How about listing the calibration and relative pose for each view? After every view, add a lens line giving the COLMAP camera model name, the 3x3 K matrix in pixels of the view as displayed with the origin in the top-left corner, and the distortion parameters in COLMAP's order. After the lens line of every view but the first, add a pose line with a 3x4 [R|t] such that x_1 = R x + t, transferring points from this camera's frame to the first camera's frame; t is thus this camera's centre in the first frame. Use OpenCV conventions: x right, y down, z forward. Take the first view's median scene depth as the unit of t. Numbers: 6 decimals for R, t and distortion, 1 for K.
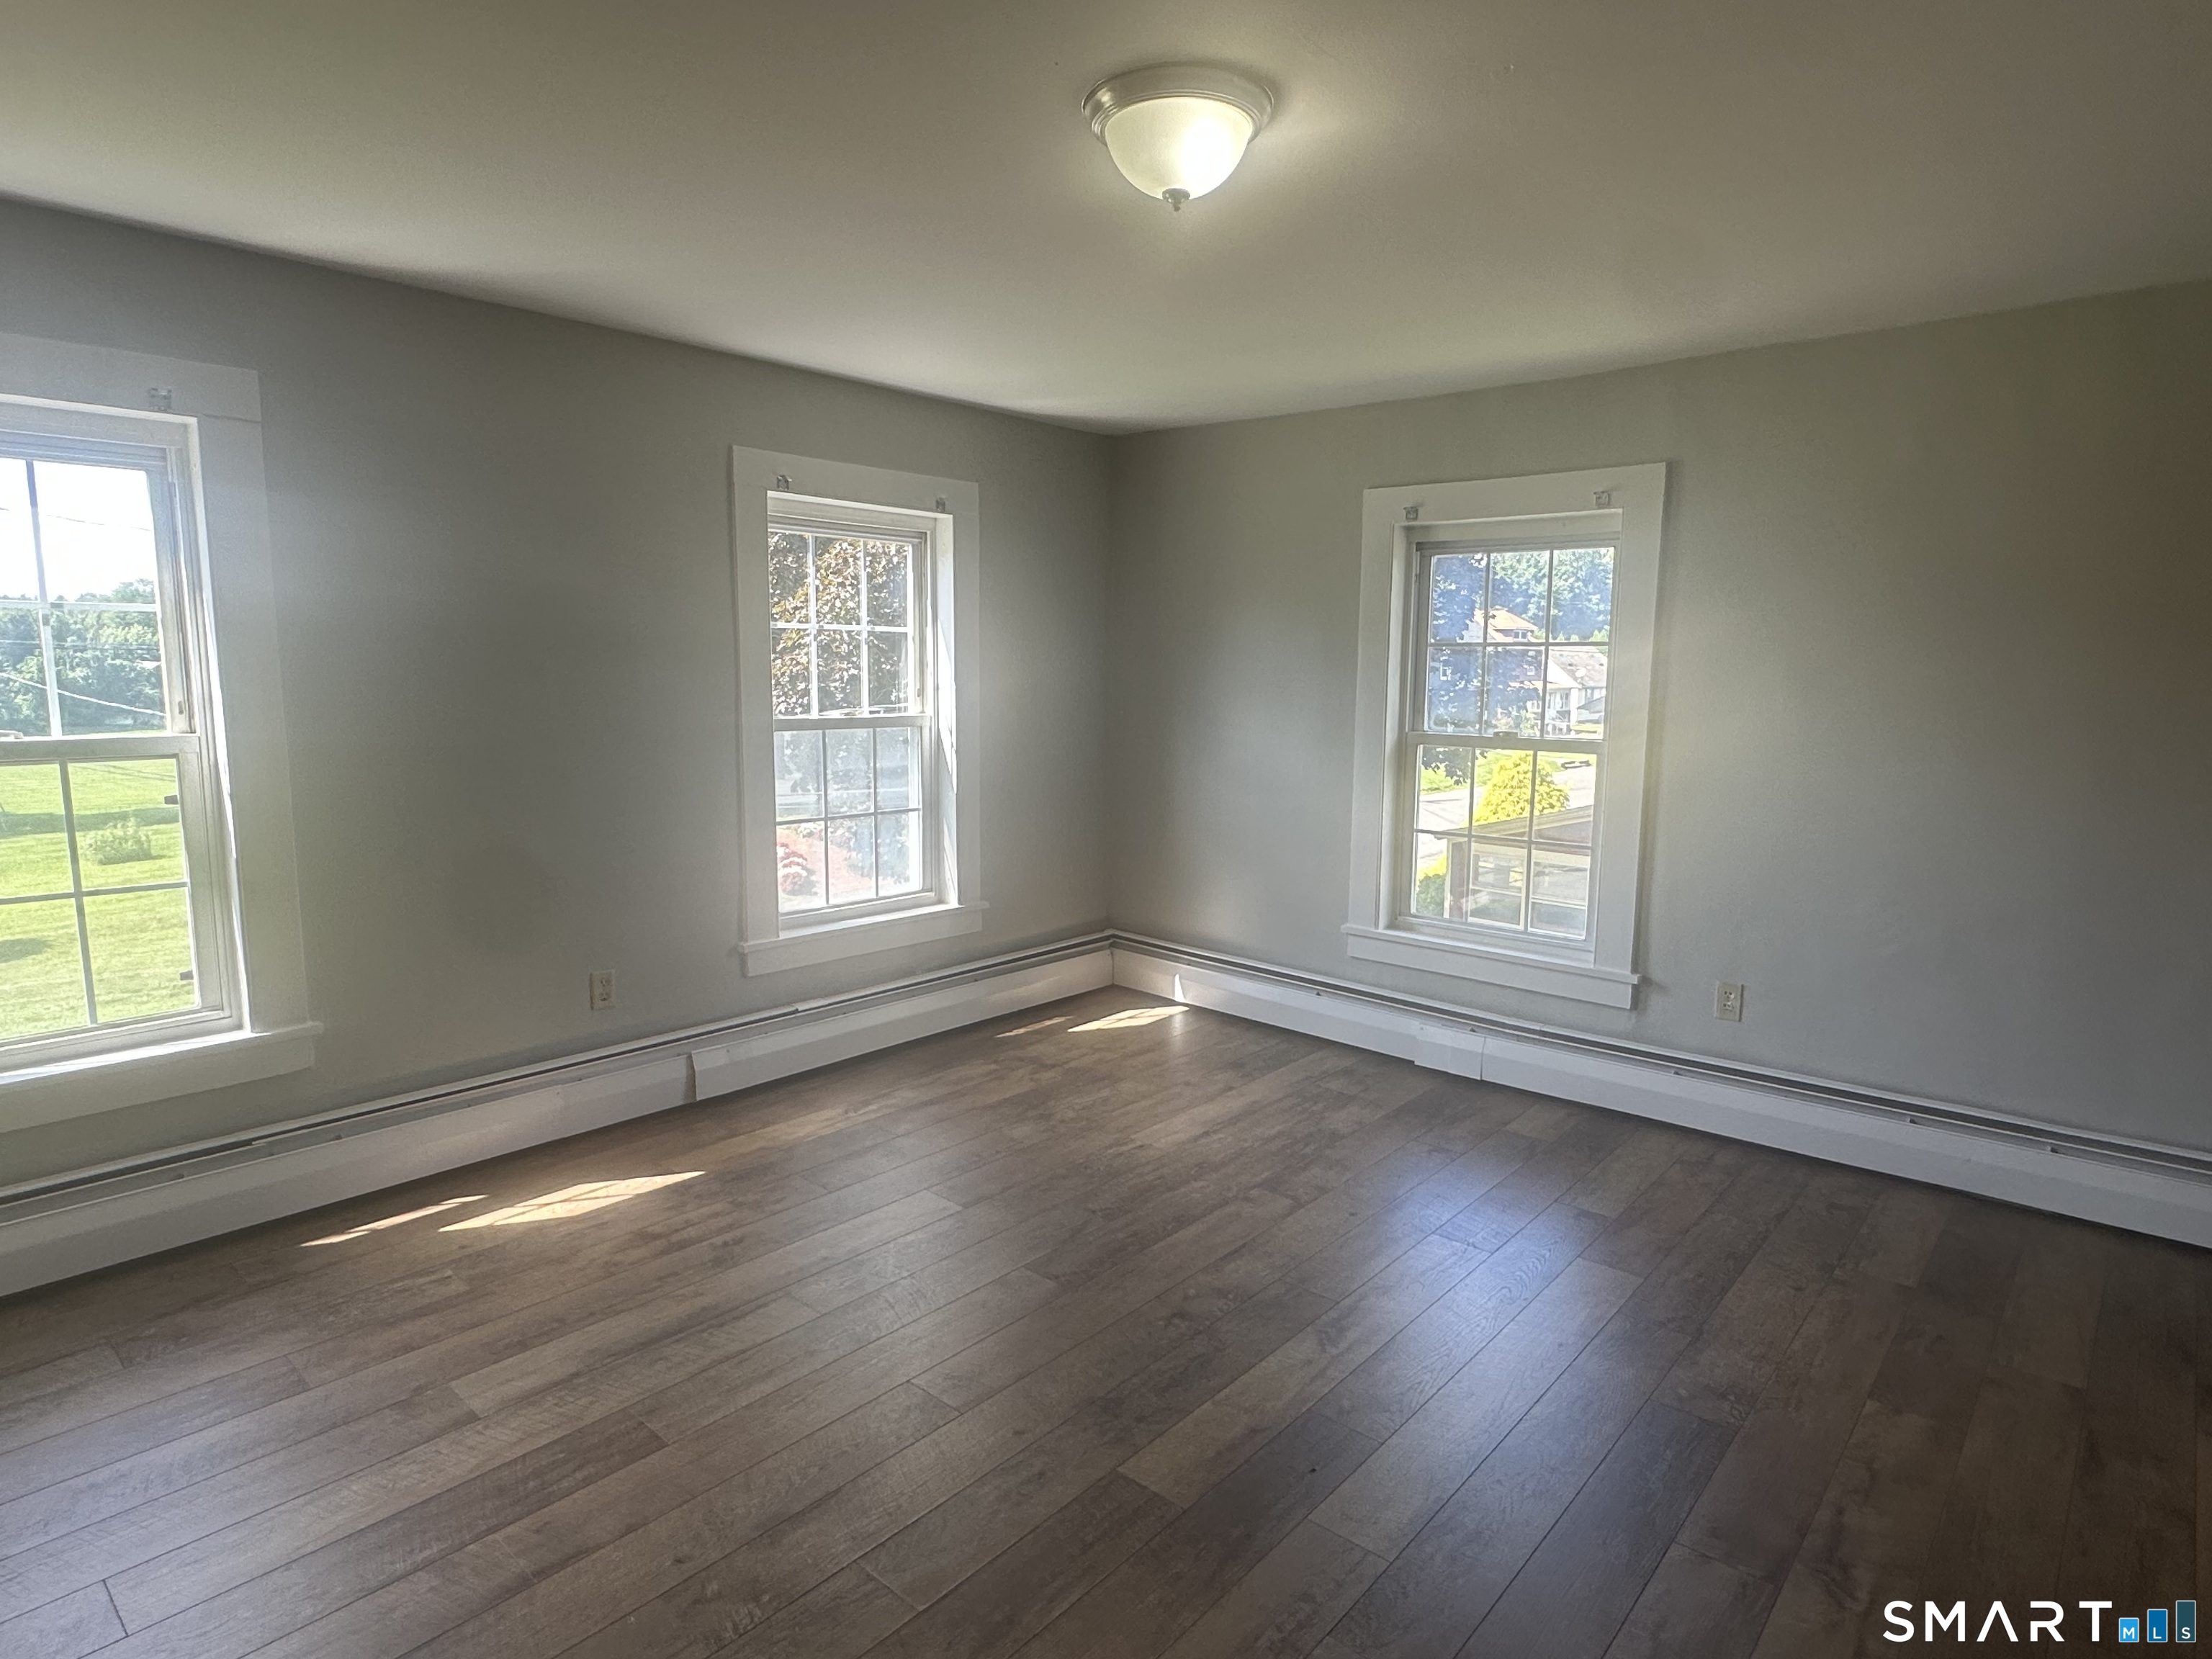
lens RADIAL K [[1232.6, 0, 1106.0], [0, 1232.6, 829.5], [0, 0, 1]] dist [-0.000158, -0.000263]
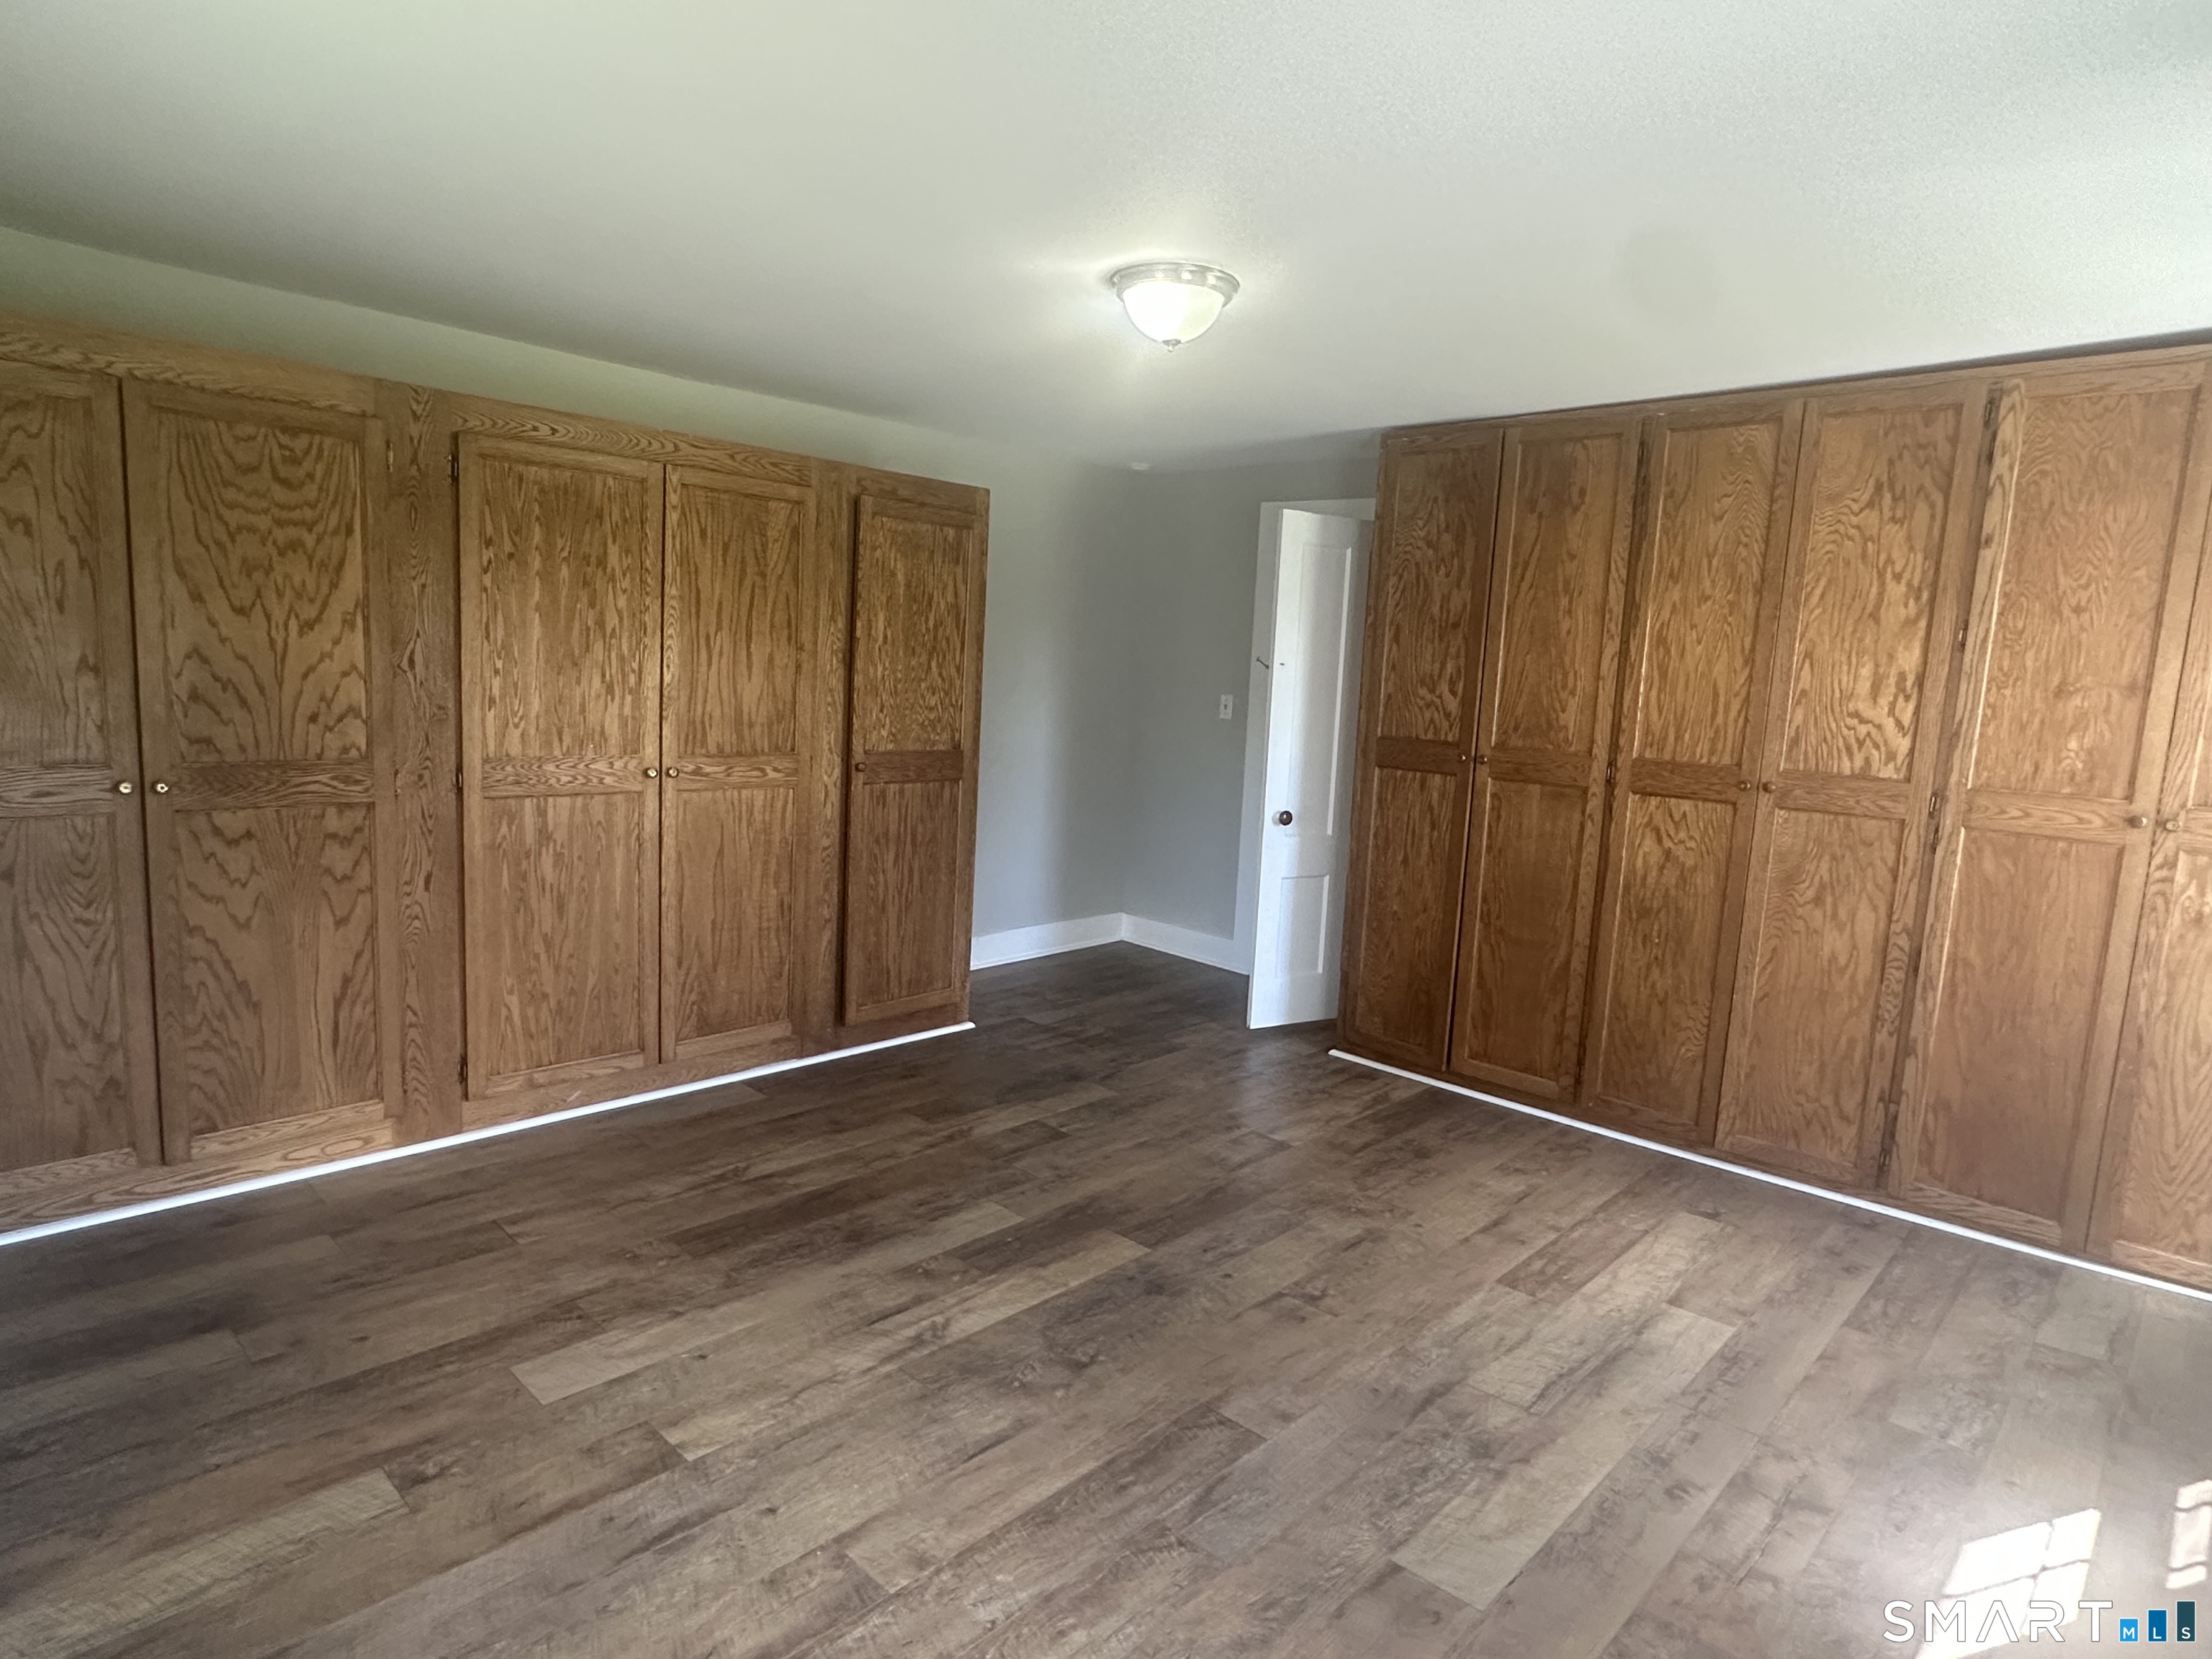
lens RADIAL K [[1237.3, 0, 1103.2], [0, 1237.3, 842.7], [0, 0, 1]] dist [-0.003086, -0.001283]
pose [[-0.997578, -0.061654, 0.032198, 0.032695], [-0.050448, 0.960031, 0.275309, -0.210773], [-0.047885, 0.273018, -0.960817, 1.589066]]
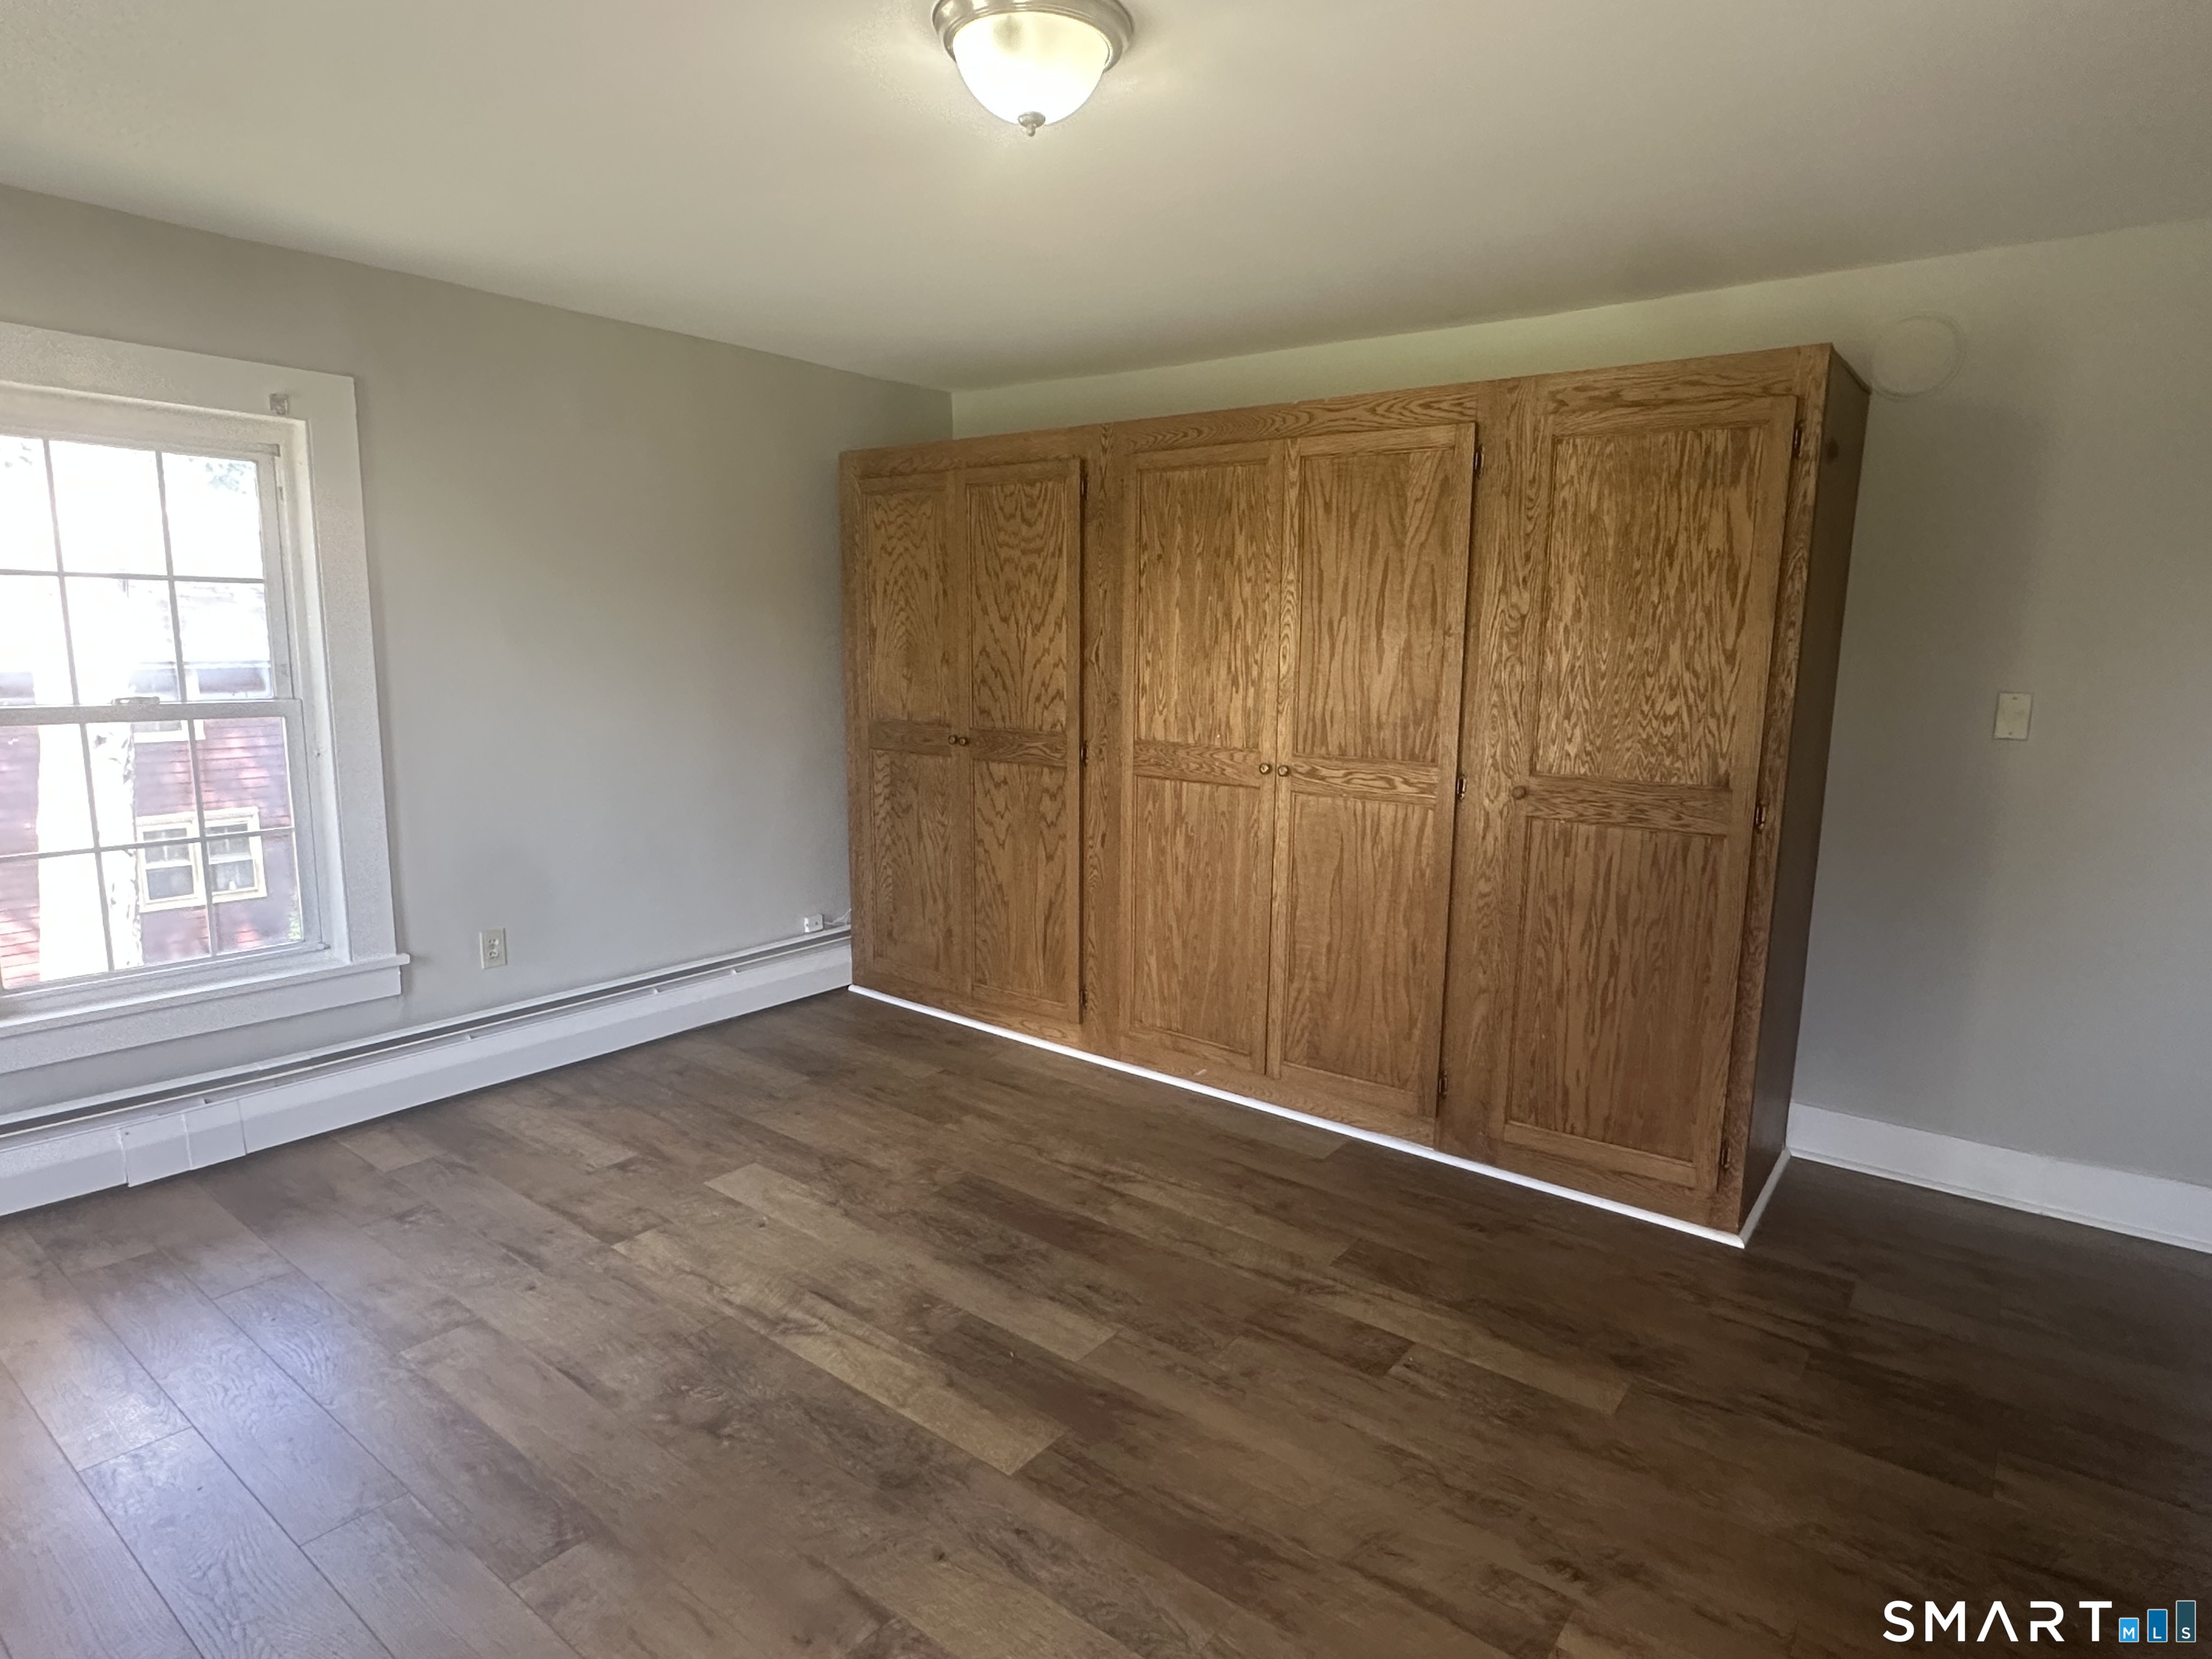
lens RADIAL K [[1237.3, 0, 1103.2], [0, 1237.3, 842.7], [0, 0, 1]] dist [-0.003086, -0.001283]
pose [[-0.062300, -0.174617, 0.982664, -0.606860], [0.118475, 0.976321, 0.181001, -0.083160], [-0.991001, 0.127697, -0.040137, 0.653459]]
